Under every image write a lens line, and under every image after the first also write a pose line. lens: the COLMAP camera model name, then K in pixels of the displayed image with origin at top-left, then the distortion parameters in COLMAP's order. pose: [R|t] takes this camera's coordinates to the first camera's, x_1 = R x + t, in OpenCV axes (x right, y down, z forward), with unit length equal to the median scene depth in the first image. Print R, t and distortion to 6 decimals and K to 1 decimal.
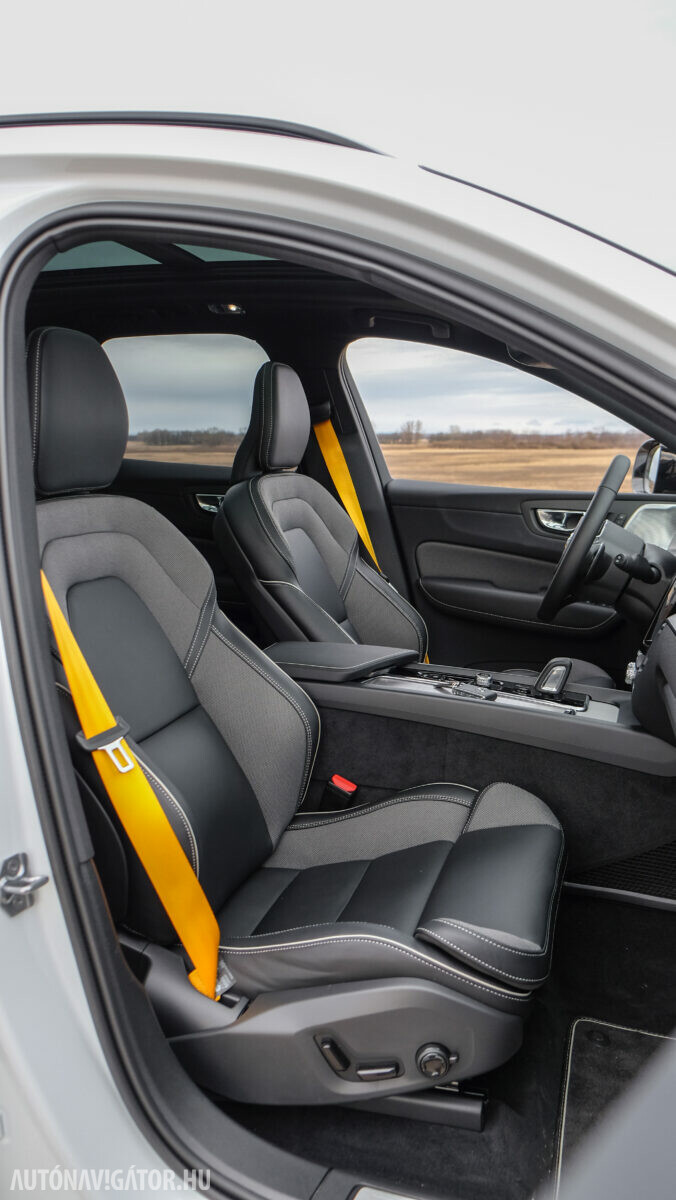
lens RADIAL K [[969.3, 0, 338.0], [0, 969.3, 600.0], [0, 0, 1]] dist [-0.005969, -0.005341]
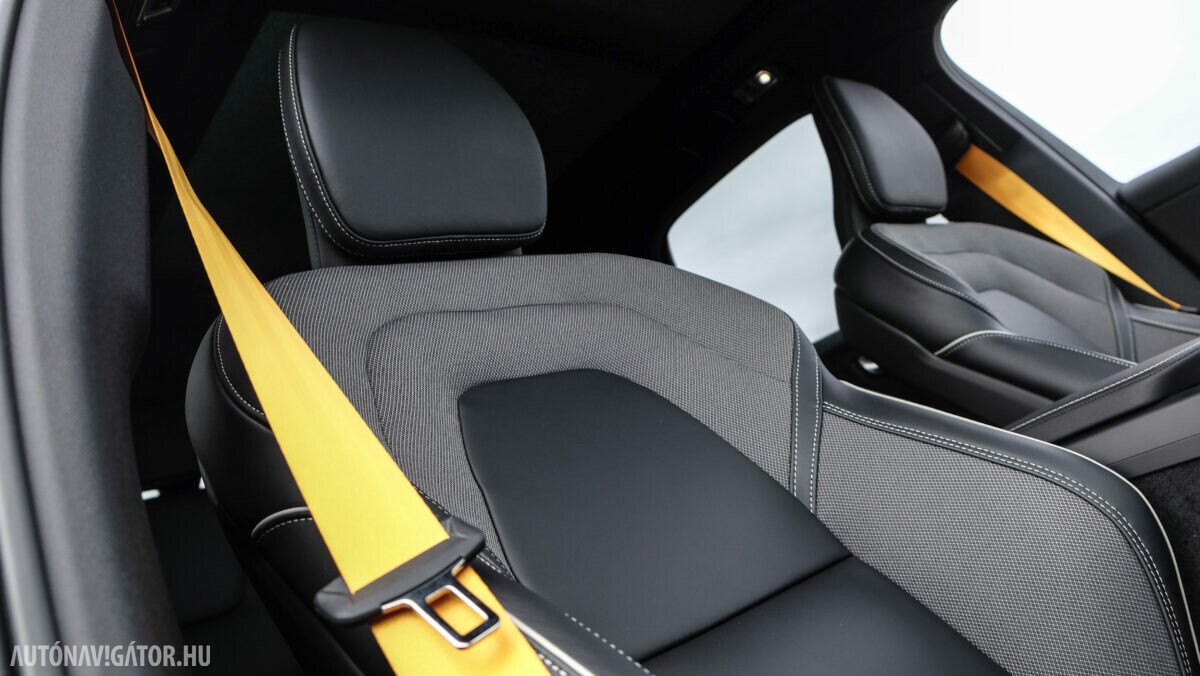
lens RADIAL K [[969.3, 0, 600.0], [0, 969.3, 338.0], [0, 0, 1]] dist [-0.005969, -0.005341]
pose [[0.787400, -0.463834, -0.406028, -0.002504], [0.306515, 0.866064, -0.394946, 0.151276], [0.534835, 0.186526, 0.824111, 0.501284]]
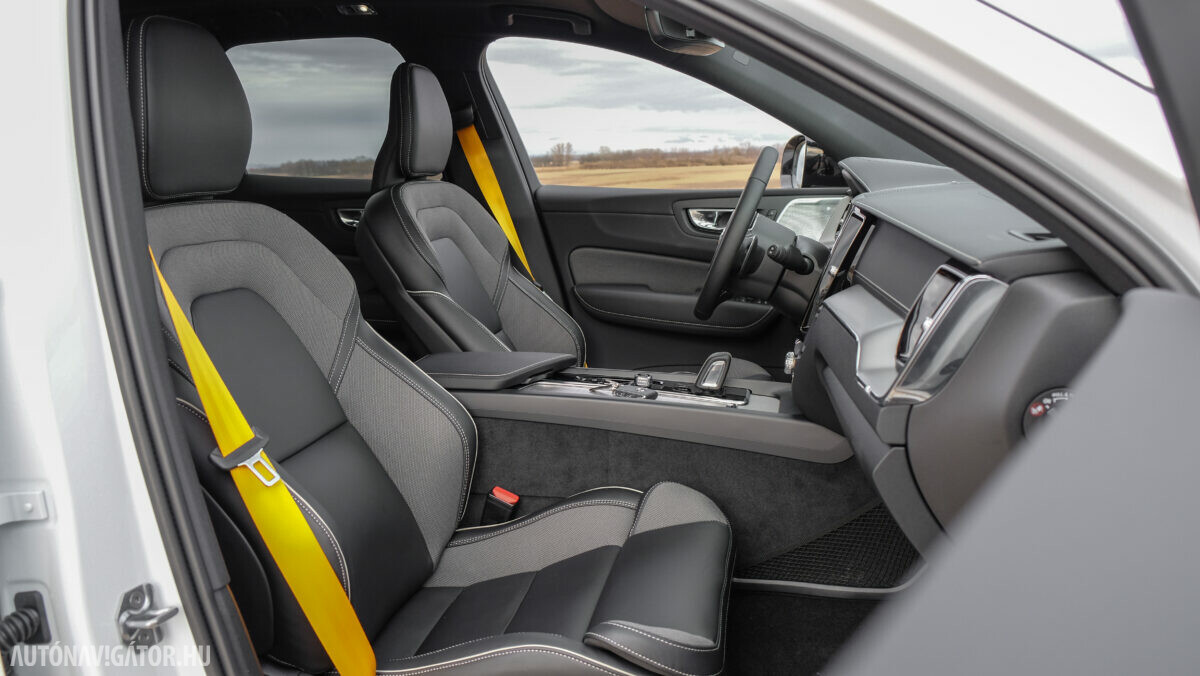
lens RADIAL K [[969.3, 0, 600.0], [0, 969.3, 338.0], [0, 0, 1]] dist [-0.005969, -0.005341]
pose [[0.993097, -0.051532, 0.105366, 0.006153], [0.049720, 0.998568, 0.019750, 0.019020], [-0.106233, -0.014375, 0.994237, 0.032329]]
